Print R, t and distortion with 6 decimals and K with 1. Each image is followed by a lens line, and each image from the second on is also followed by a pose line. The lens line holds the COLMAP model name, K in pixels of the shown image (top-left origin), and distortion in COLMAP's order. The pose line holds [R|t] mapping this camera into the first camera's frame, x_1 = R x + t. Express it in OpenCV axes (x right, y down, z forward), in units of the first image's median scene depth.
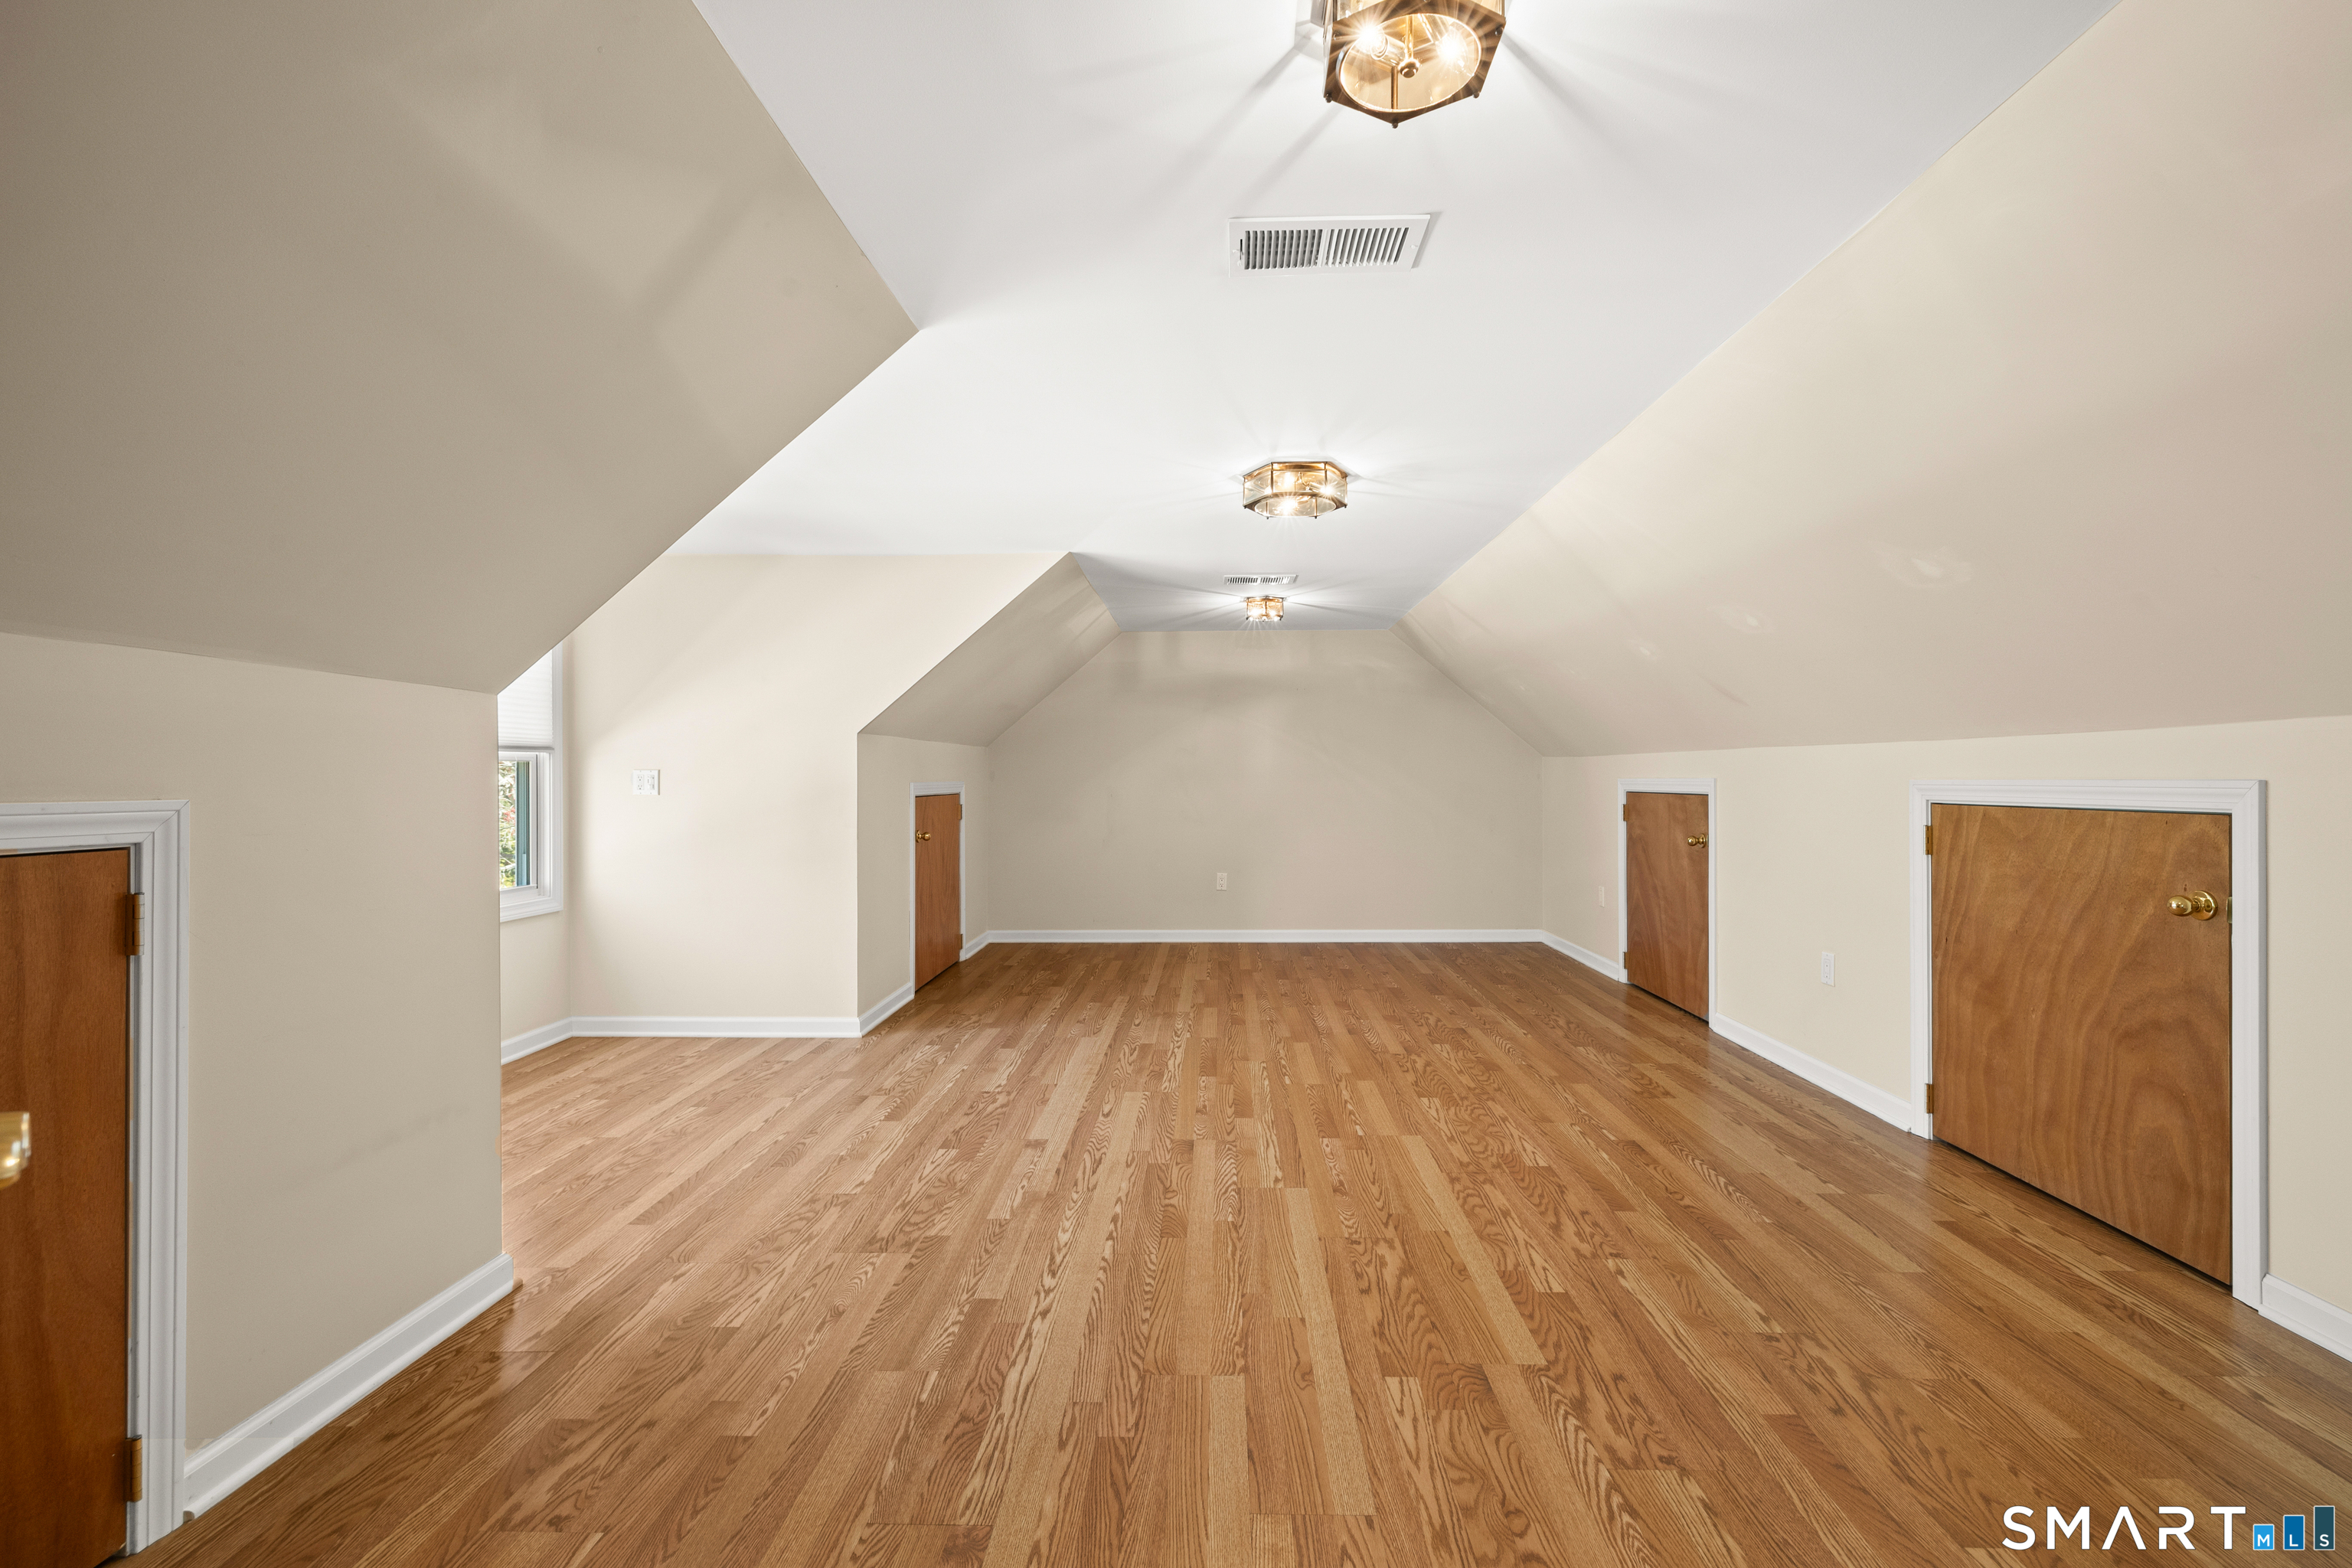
lens RADIAL K [[1001.0, 0, 1183.6], [0, 1001.0, 773.0], [0, 0, 1]] dist [-0.002164, 0.000346]
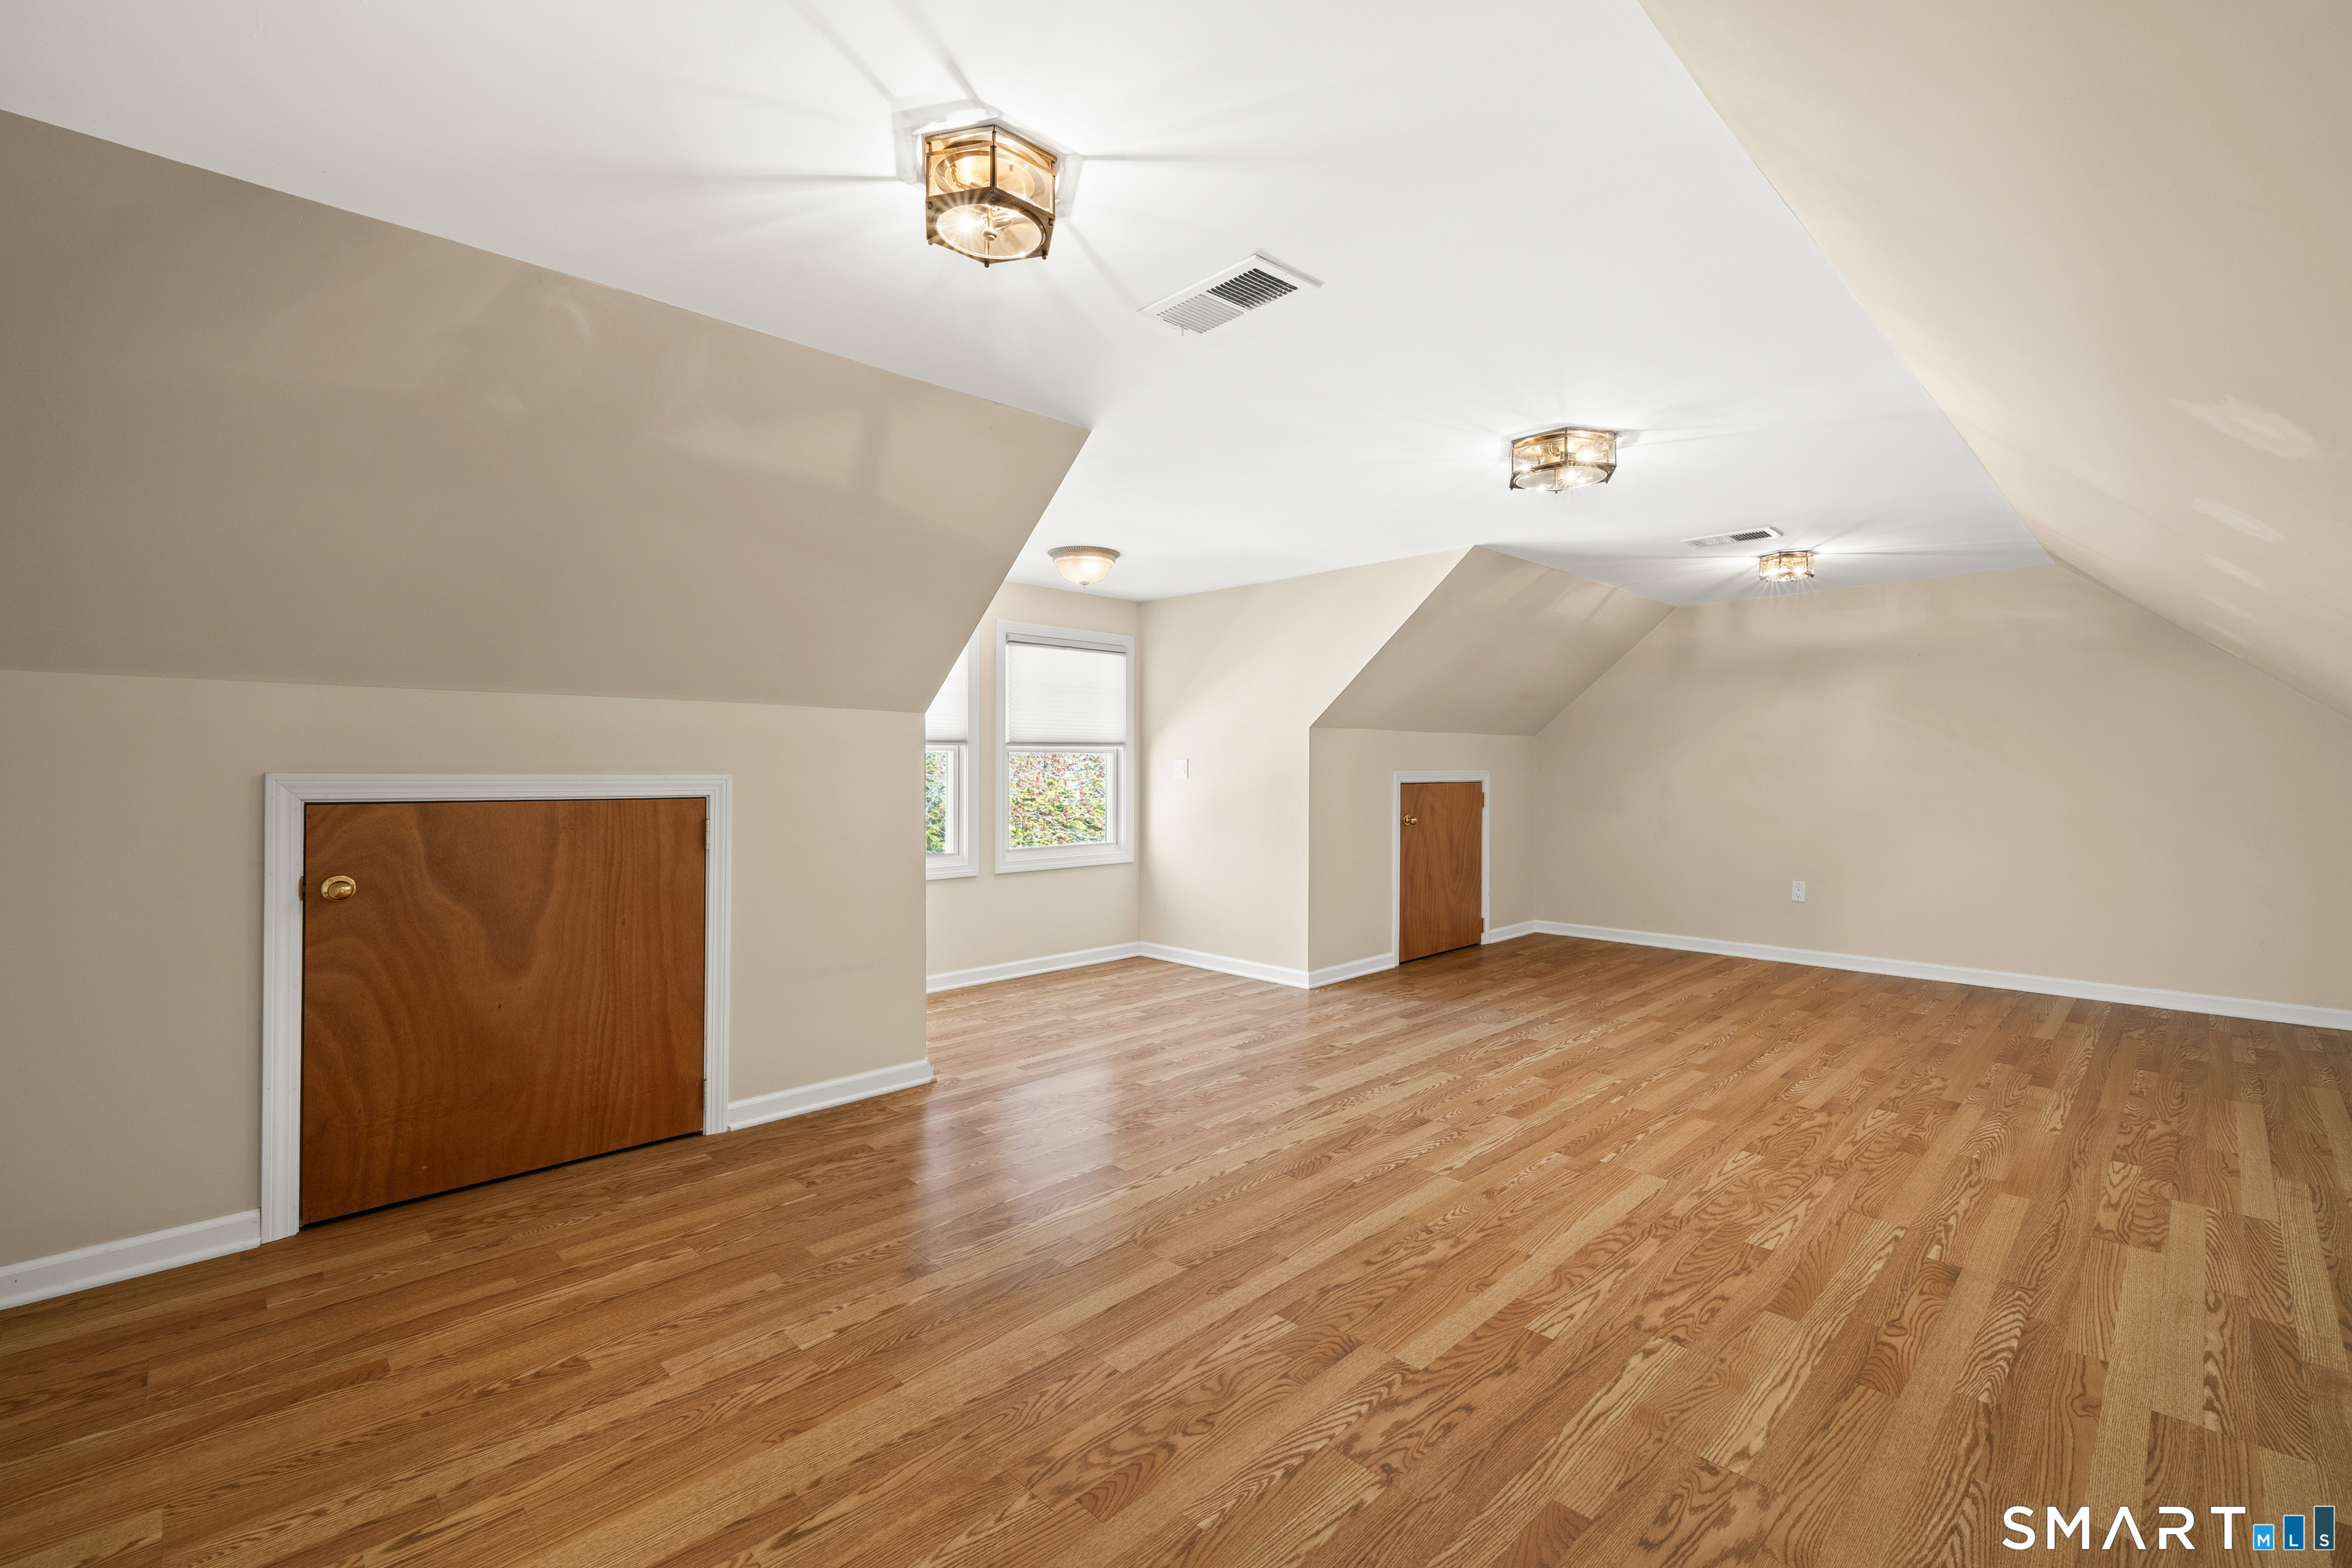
lens RADIAL K [[1001.0, 0, 1183.6], [0, 1001.0, 773.0], [0, 0, 1]] dist [-0.002164, 0.000346]
pose [[0.724373, 0.007938, -0.689363, 0.586797], [-0.000594, 0.999941, 0.010890, 0.001000], [0.689408, -0.007479, 0.724335, 0.096834]]
